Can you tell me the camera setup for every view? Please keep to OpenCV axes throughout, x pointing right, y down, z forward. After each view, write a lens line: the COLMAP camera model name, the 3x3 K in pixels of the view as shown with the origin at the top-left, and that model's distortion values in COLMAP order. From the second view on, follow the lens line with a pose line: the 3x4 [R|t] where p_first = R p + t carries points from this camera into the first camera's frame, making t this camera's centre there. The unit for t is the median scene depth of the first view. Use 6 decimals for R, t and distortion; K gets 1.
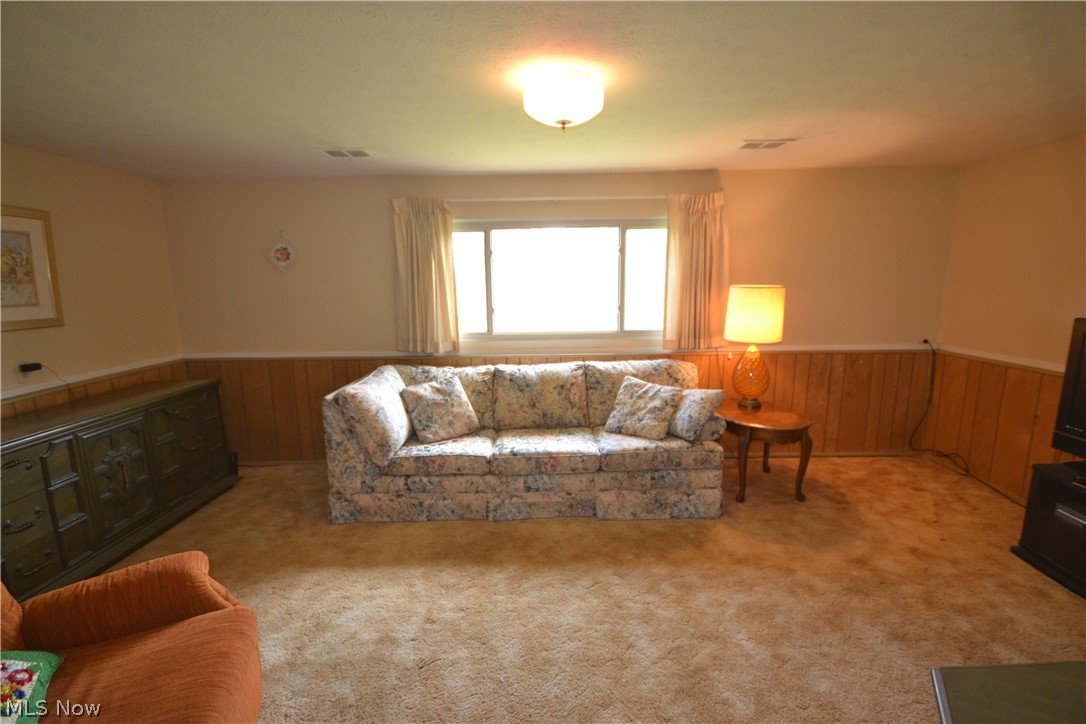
lens RADIAL K [[490.1, 0, 538.6], [0, 490.1, 364.2], [0, 0, 1]] dist [0.002405, 0.000204]
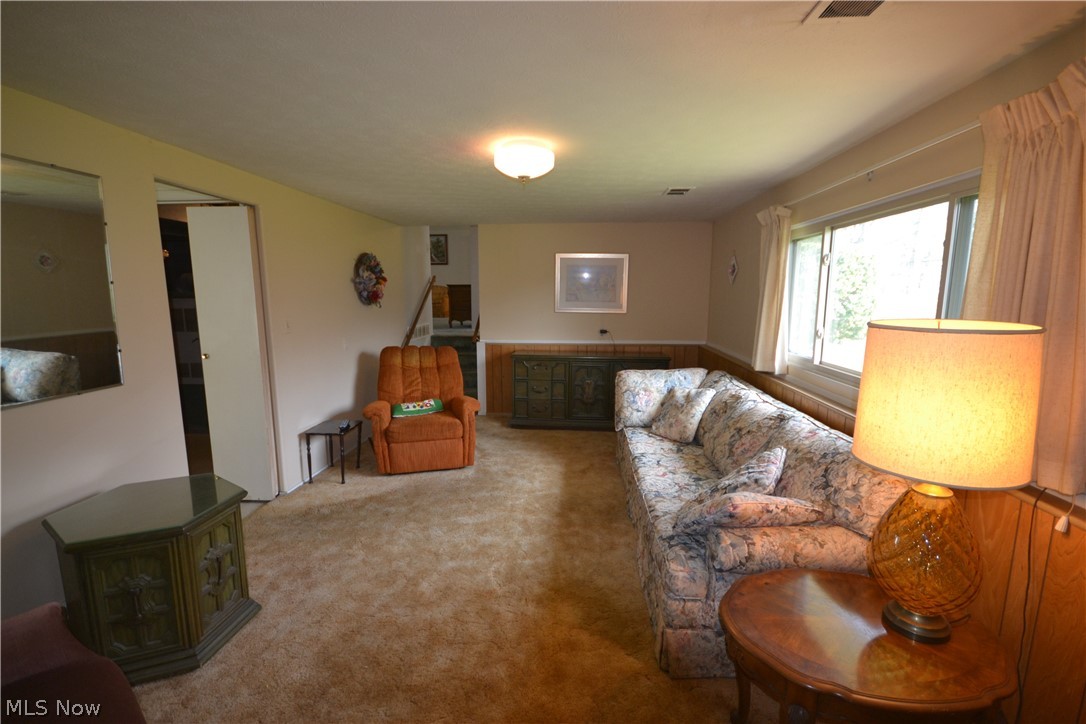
lens RADIAL K [[490.1, 0, 538.6], [0, 490.1, 364.2], [0, 0, 1]] dist [0.002405, 0.000204]
pose [[-0.063506, 0.168361, -0.983677, 0.939319], [-0.168873, 0.969640, 0.176861, -0.162320], [0.983590, 0.177348, -0.033146, 0.776109]]
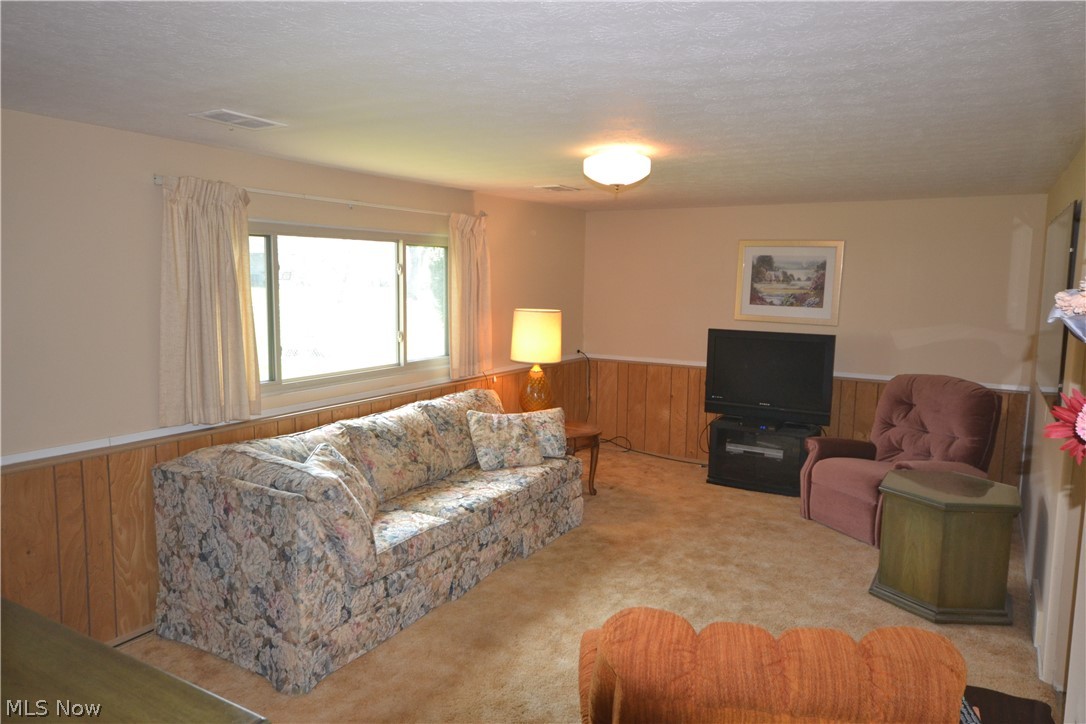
lens RADIAL K [[760.9, 0, 543.0], [0, 760.9, 362.0], [0, 0, 1]] dist [0.037536, 0.001524]
pose [[0.496346, -0.080315, 0.864402, -1.101694], [0.127982, 0.991601, 0.018646, -0.083966], [-0.858639, 0.101373, 0.502456, 0.180692]]
